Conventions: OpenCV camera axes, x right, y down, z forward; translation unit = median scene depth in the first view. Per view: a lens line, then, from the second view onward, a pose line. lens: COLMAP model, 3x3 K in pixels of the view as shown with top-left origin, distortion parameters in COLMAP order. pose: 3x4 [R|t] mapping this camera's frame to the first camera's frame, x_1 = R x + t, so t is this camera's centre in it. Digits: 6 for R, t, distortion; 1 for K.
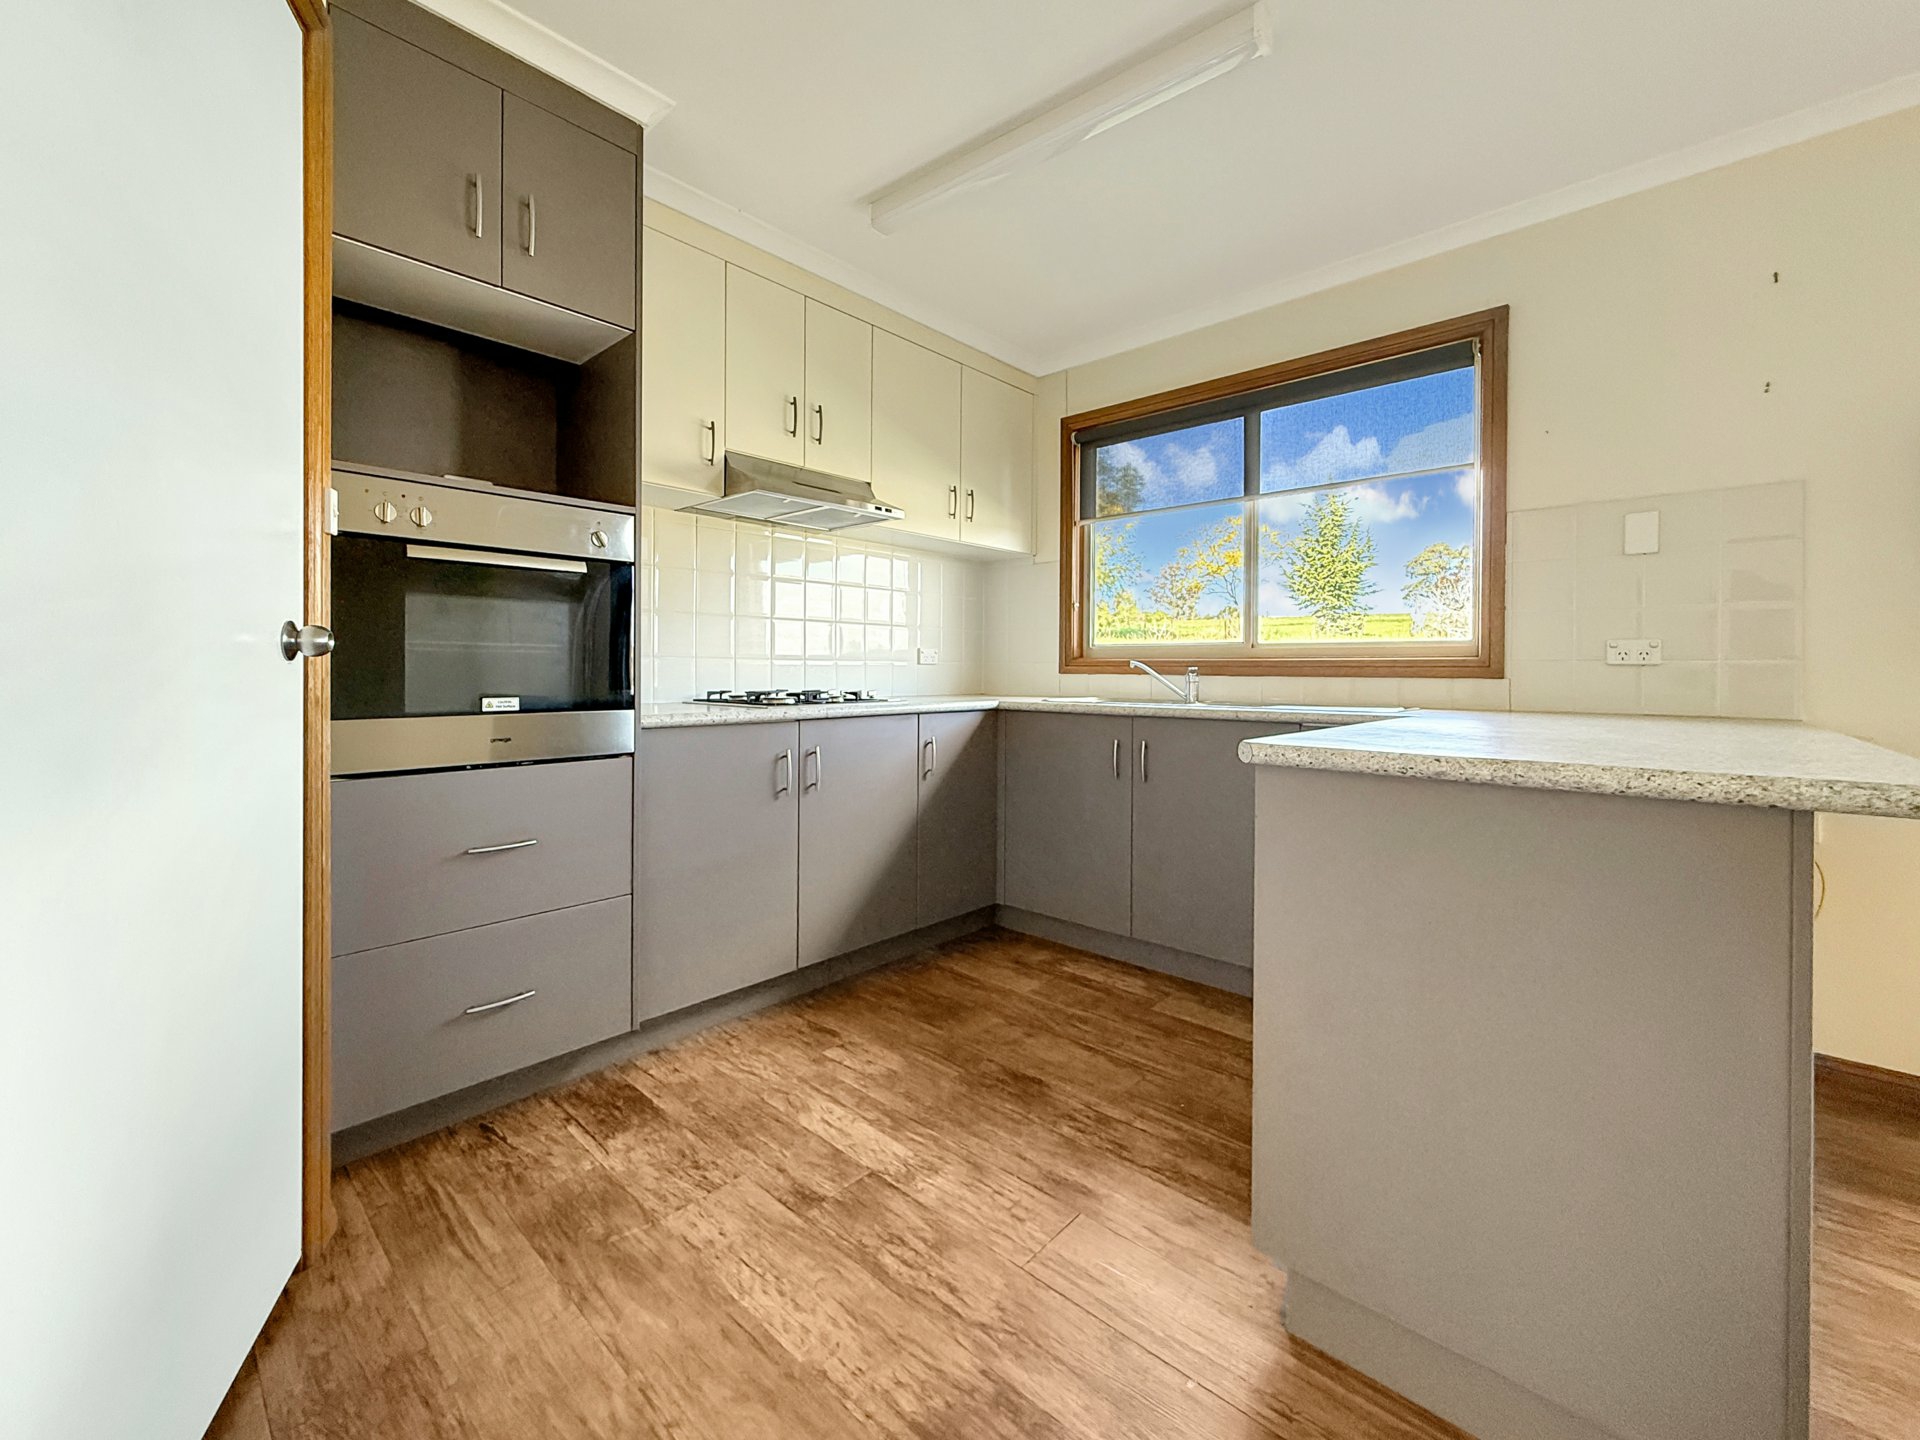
lens RADIAL K [[780.8, 0, 960.0], [0, 780.8, 720.0], [0, 0, 1]] dist [0.011881, -0.000020]
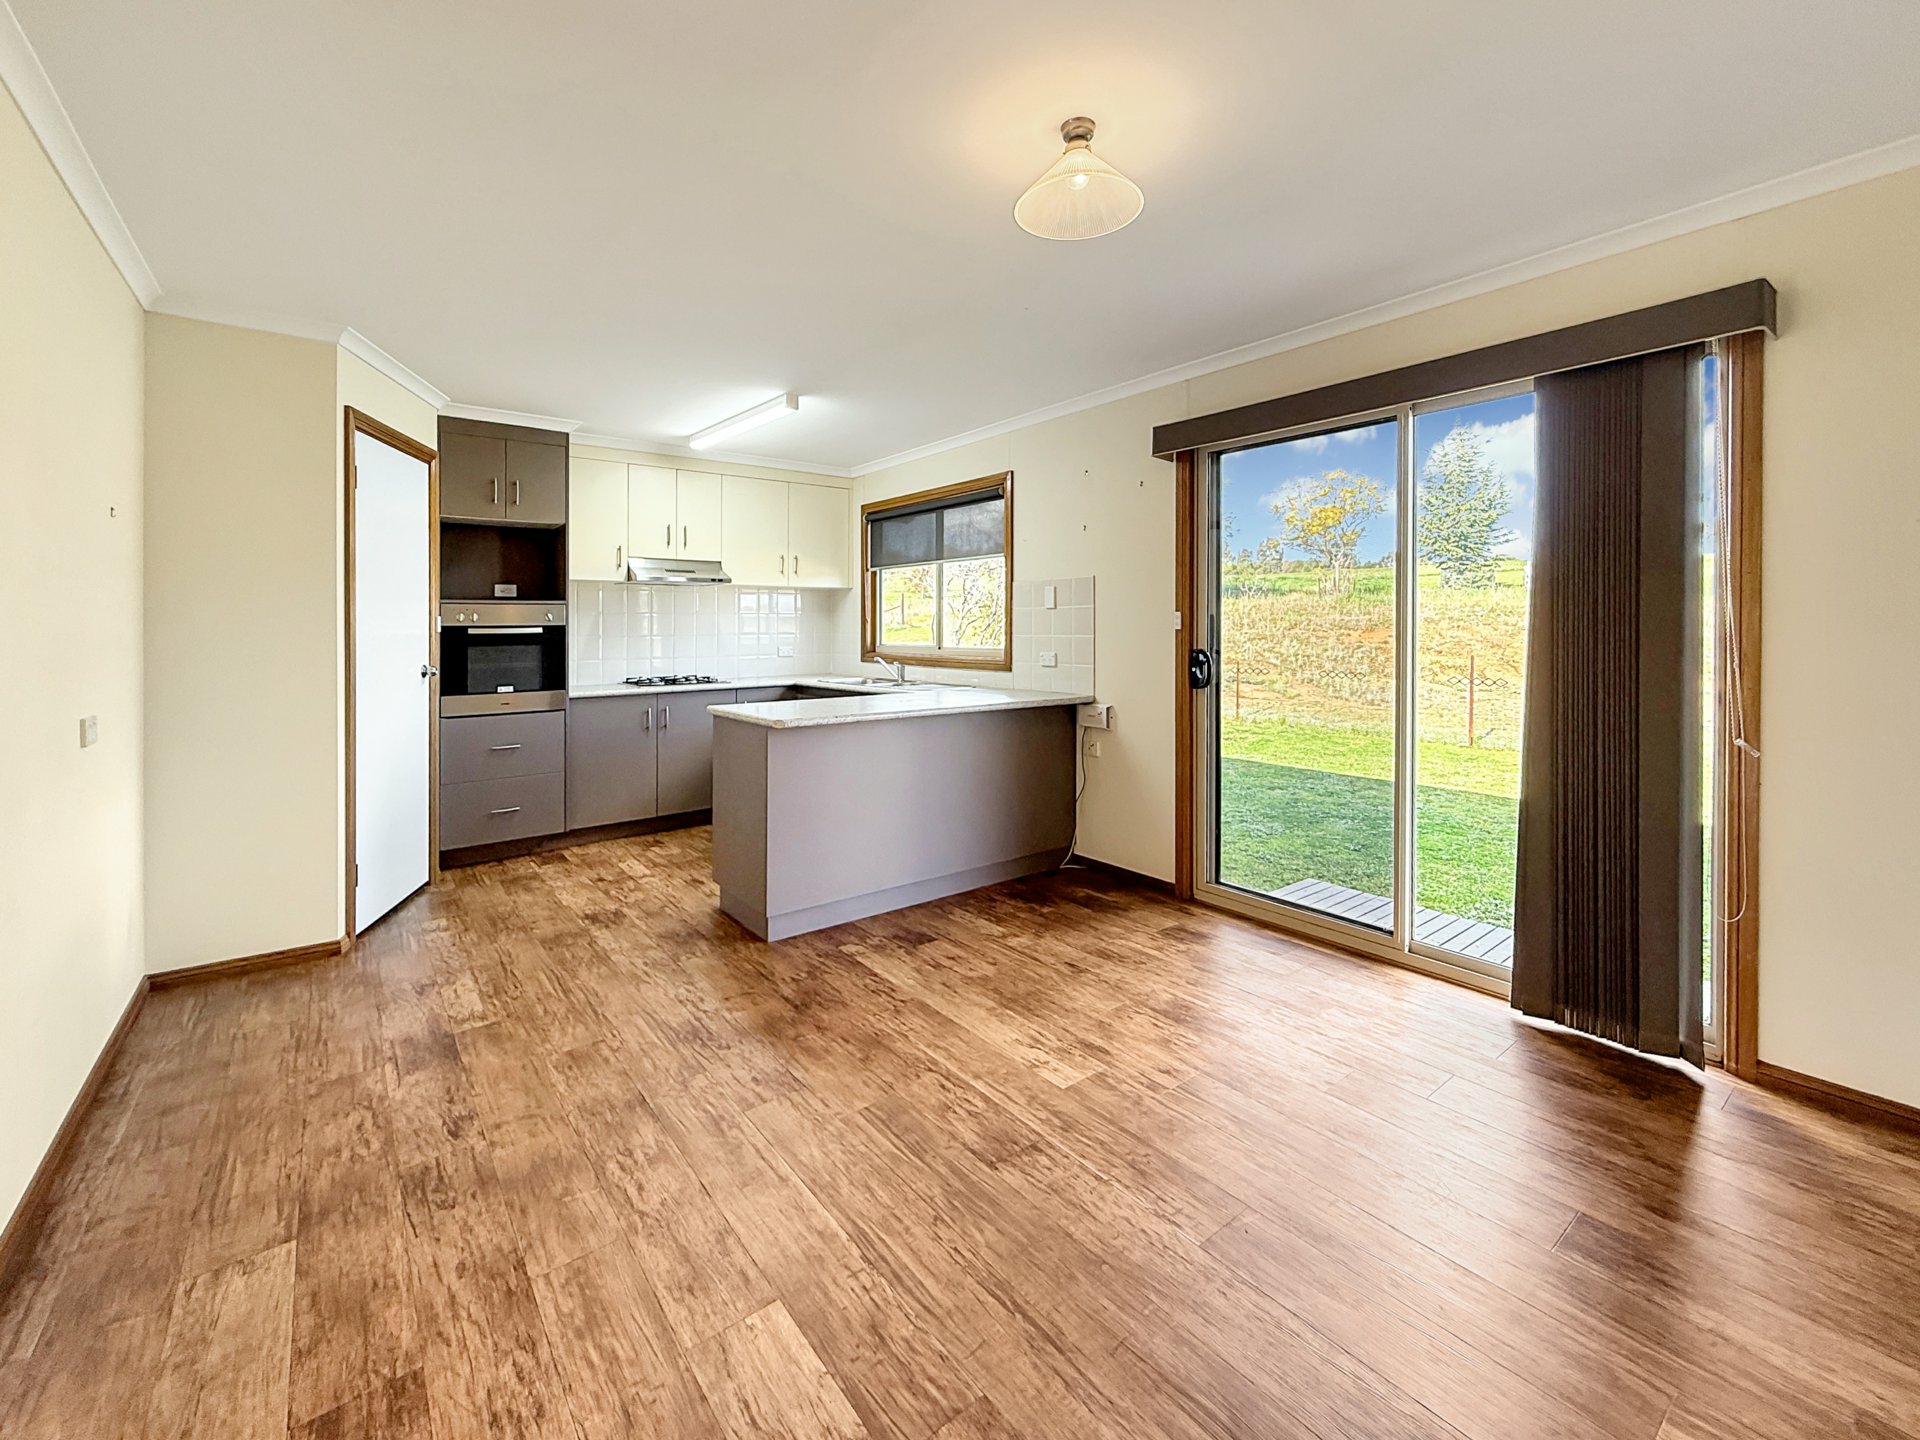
lens RADIAL K [[791.2, 0, 959.6], [0, 791.2, 671.6], [0, 0, 1]] dist [0.012758, -0.000017]
pose [[0.986895, -0.005178, -0.161279, 1.061368], [0.003692, 0.999948, -0.009516, -0.040101], [0.161320, 0.008796, 0.986863, -1.068730]]
